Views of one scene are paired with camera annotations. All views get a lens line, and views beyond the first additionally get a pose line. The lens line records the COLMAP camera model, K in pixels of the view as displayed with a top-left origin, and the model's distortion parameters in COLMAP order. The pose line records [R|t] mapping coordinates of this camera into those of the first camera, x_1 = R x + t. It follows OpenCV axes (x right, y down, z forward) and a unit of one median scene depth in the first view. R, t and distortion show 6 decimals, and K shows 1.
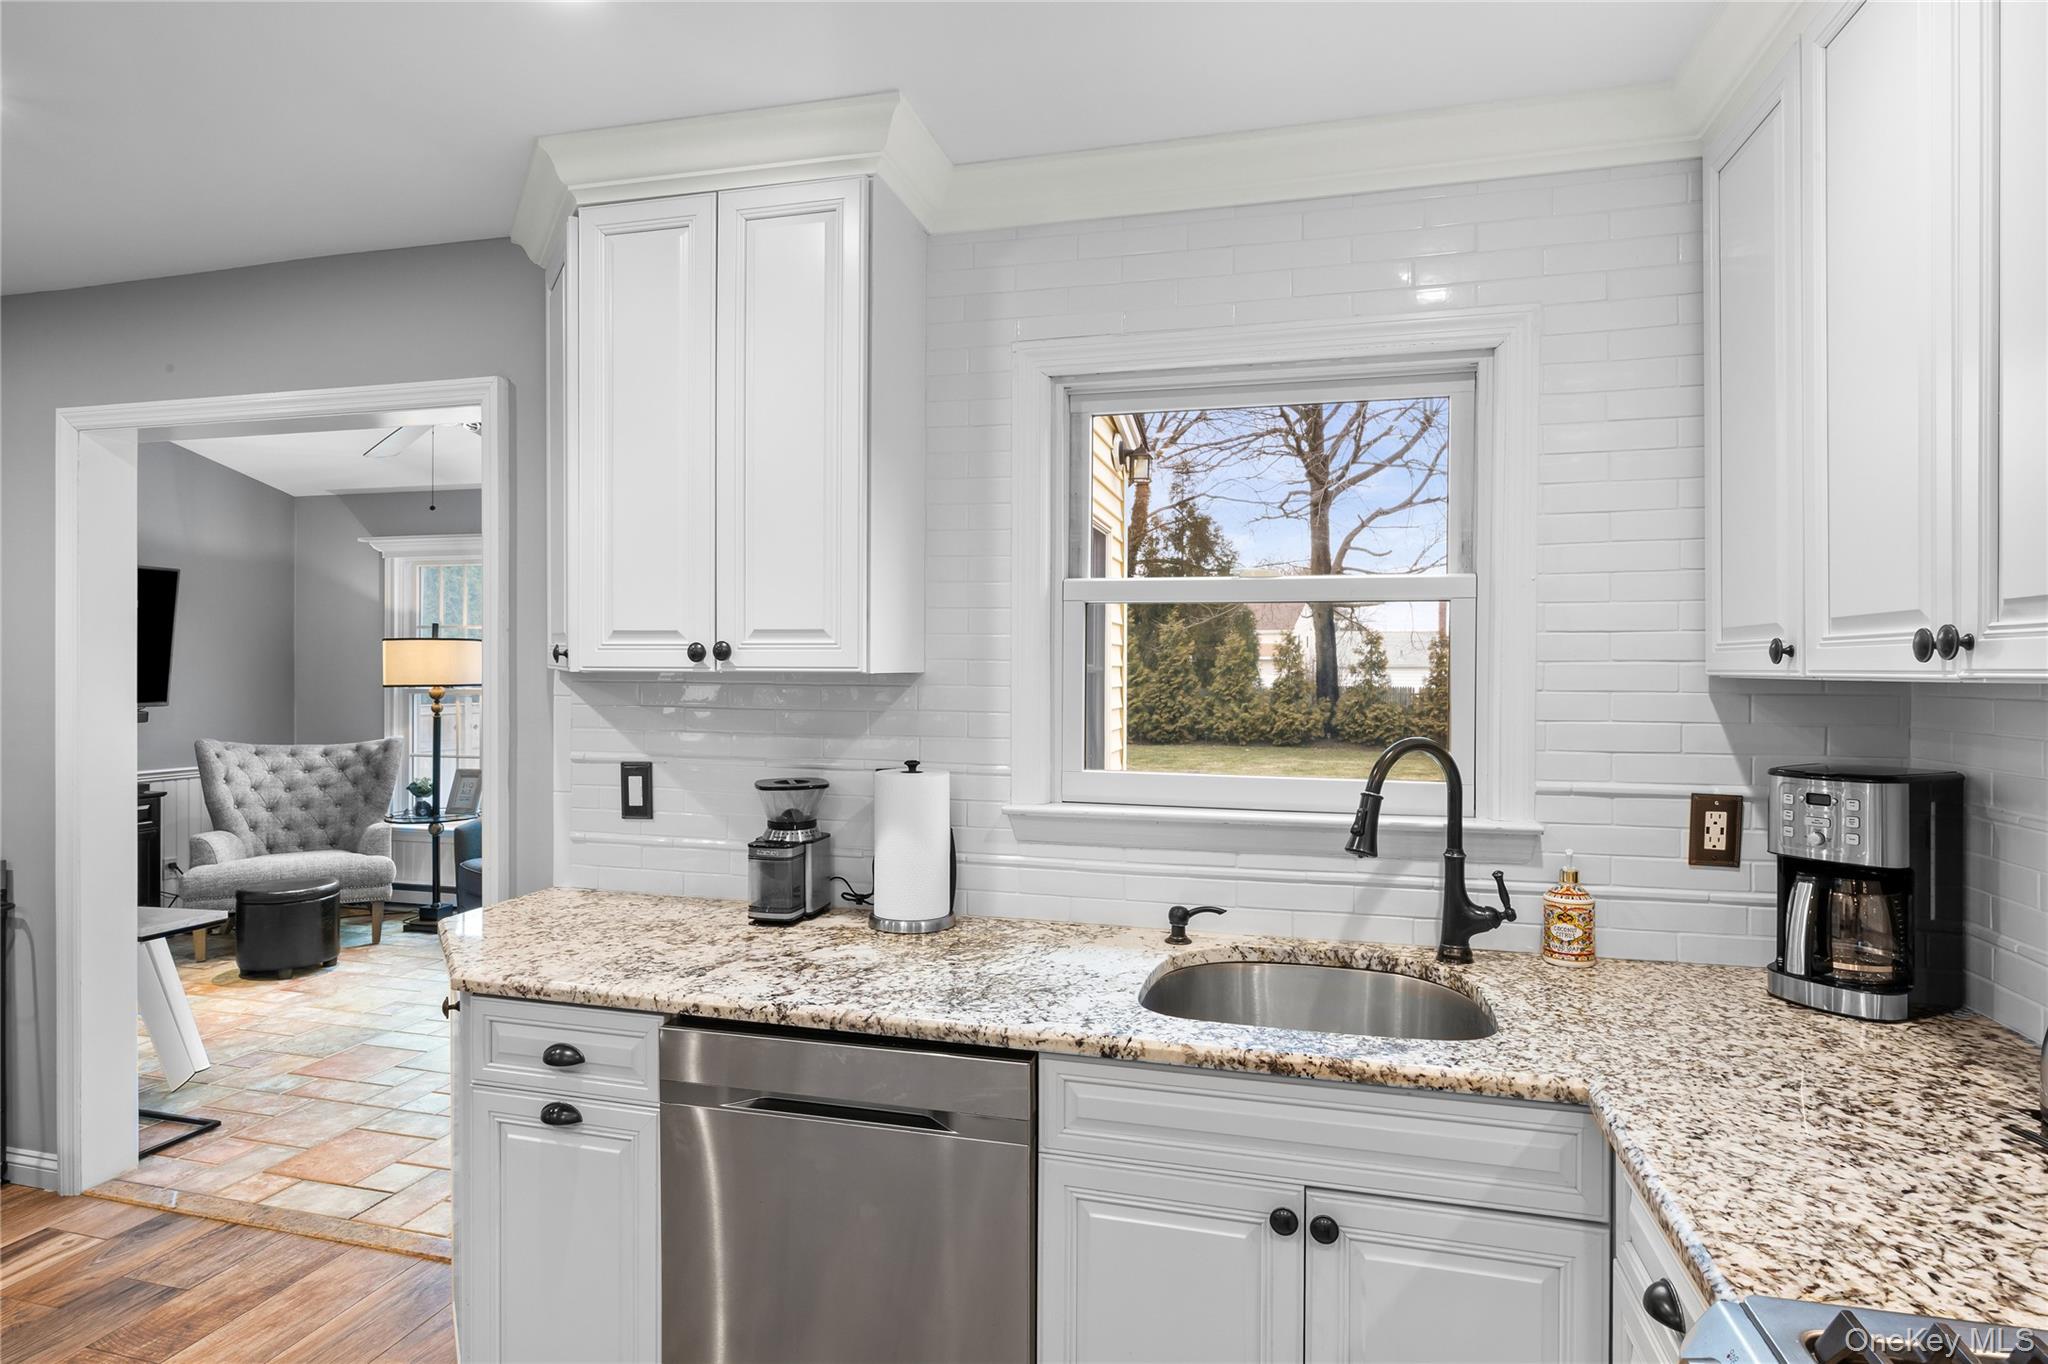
lens RADIAL K [[1092.2, 0, 1024.7], [0, 1092.2, 667.0], [0, 0, 1]] dist [-0.003069, -0.000280]
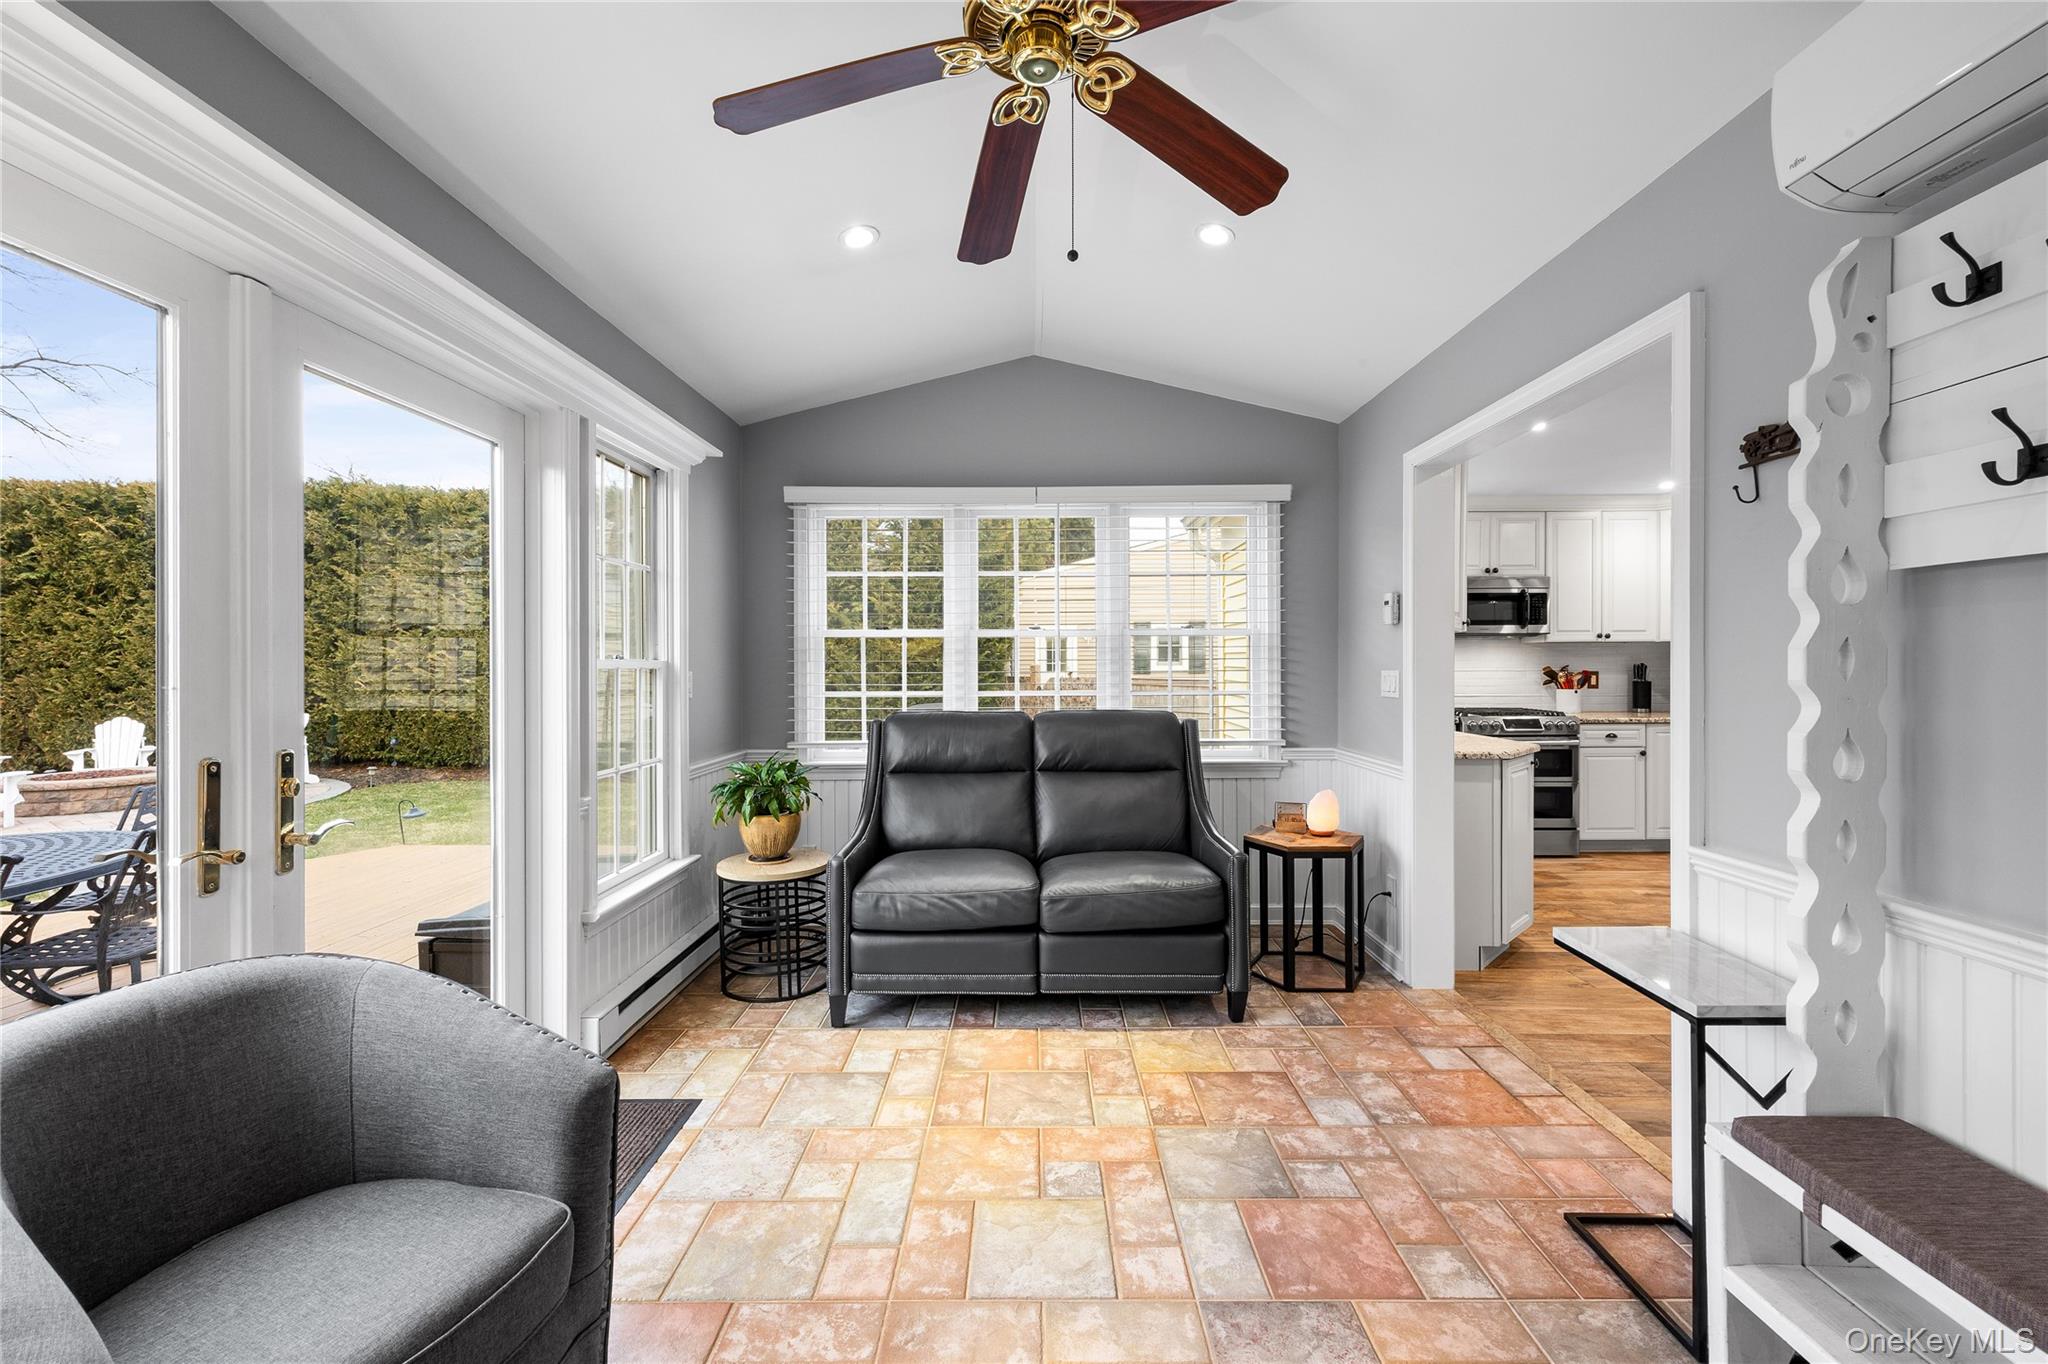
lens RADIAL K [[820.6, 0, 1027.2], [0, 820.6, 668.7], [0, 0, 1]] dist [-0.000037, 0.000012]
pose [[-0.246445, -0.006774, 0.969133, -0.668135], [0.002192, 0.999969, 0.007547, 0.023486], [-0.969154, 0.003984, -0.246422, 0.839431]]
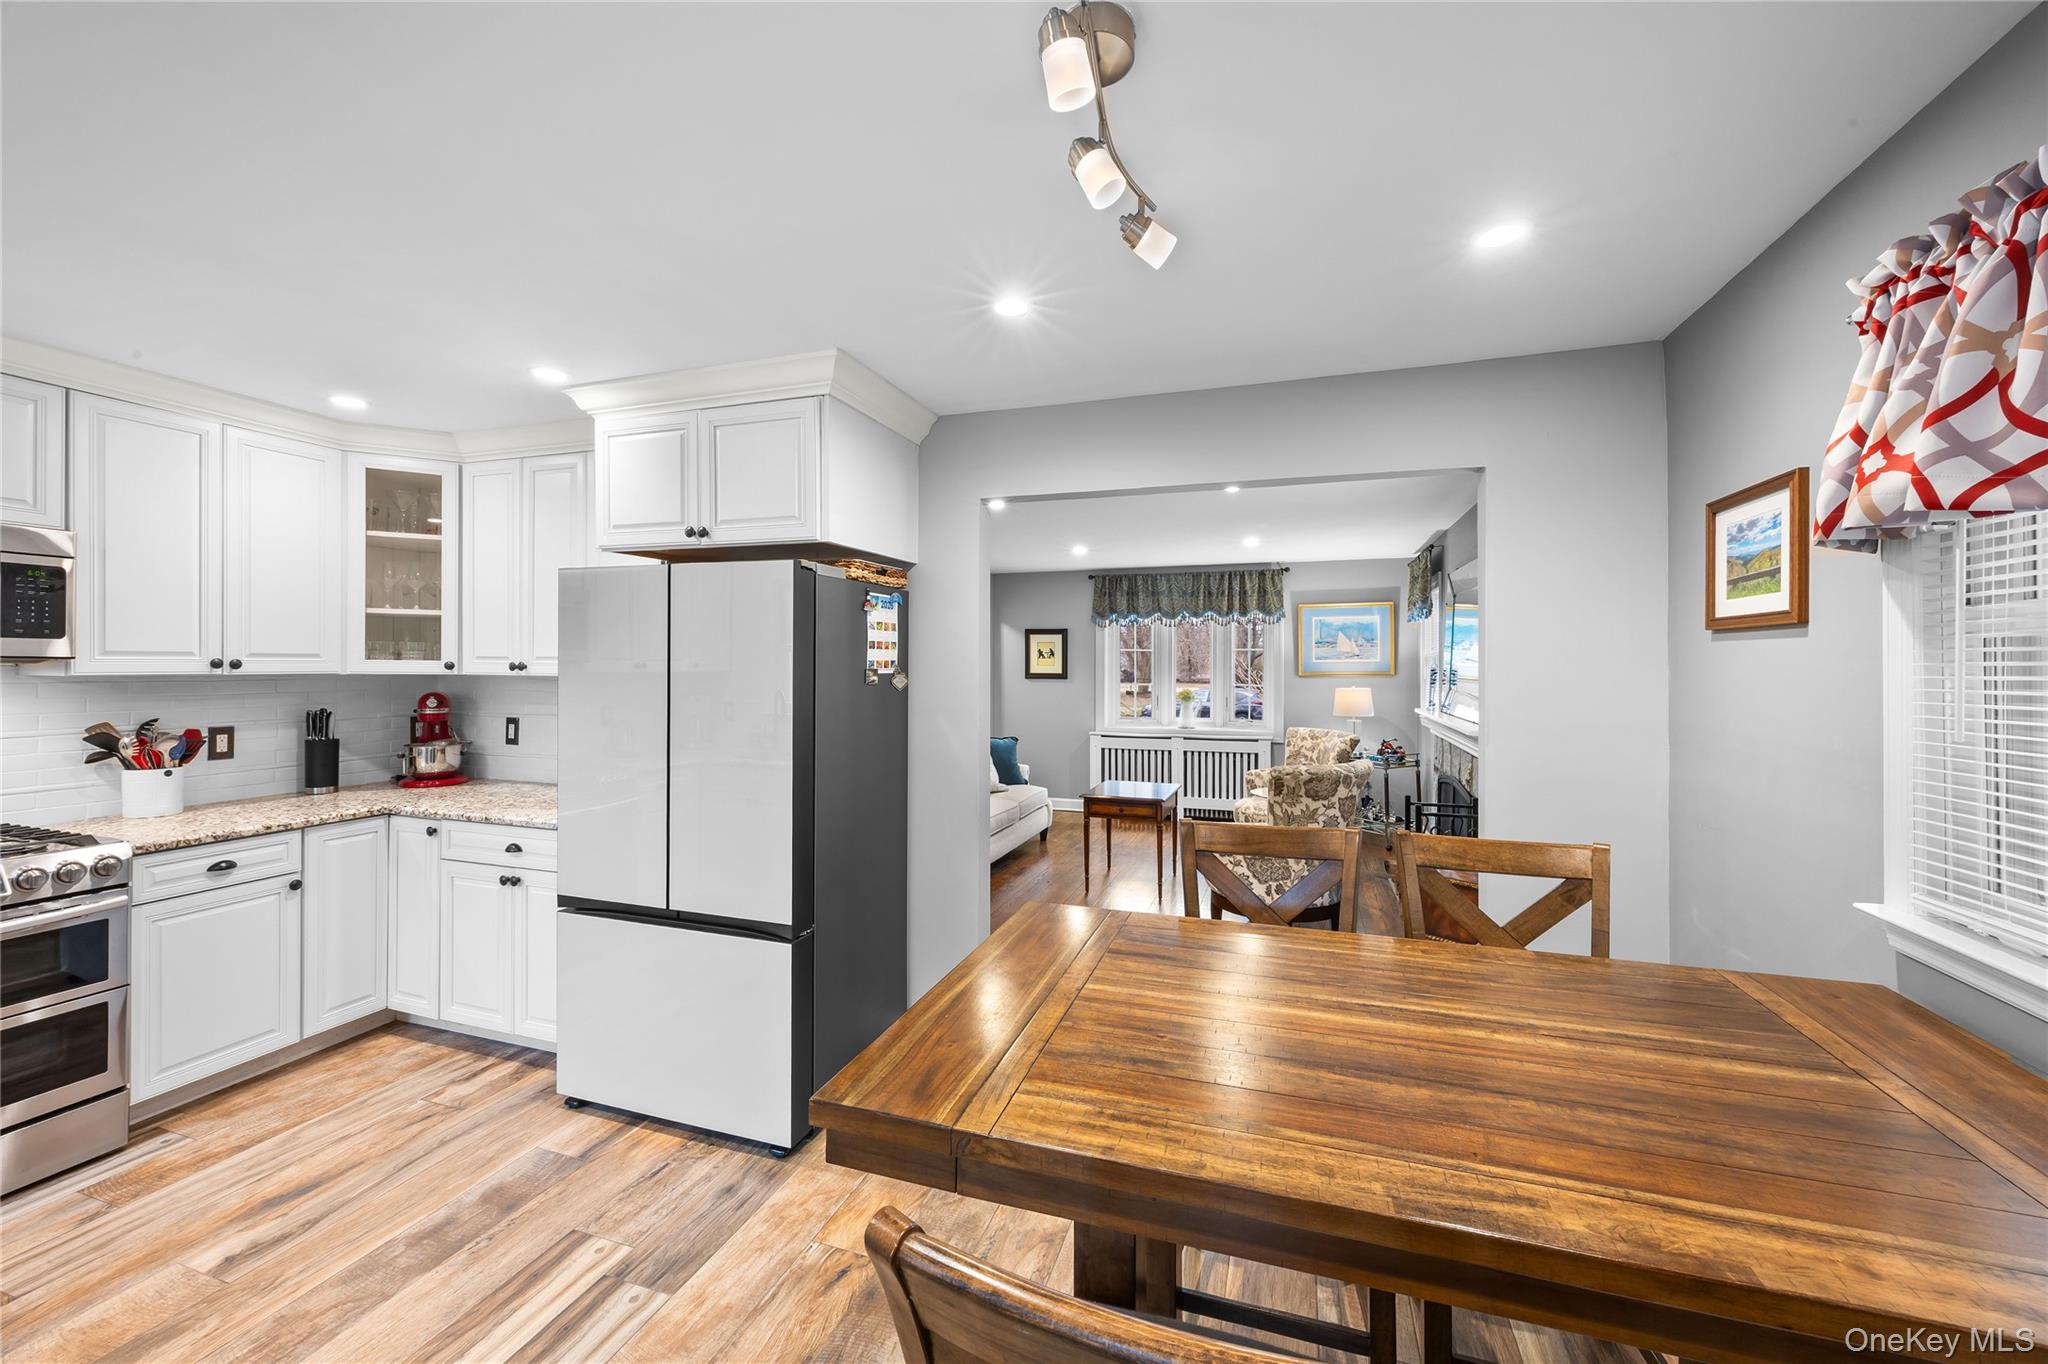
lens RADIAL K [[801.5, 0, 1030.1], [0, 801.5, 670.3], [0, 0, 1]] dist [0.001630, 0.000154]
pose [[-0.997943, -0.008051, 0.063603, -0.422278], [-0.007681, 0.999952, 0.006056, -0.009386], [-0.063649, 0.005555, -0.997957, 0.401946]]
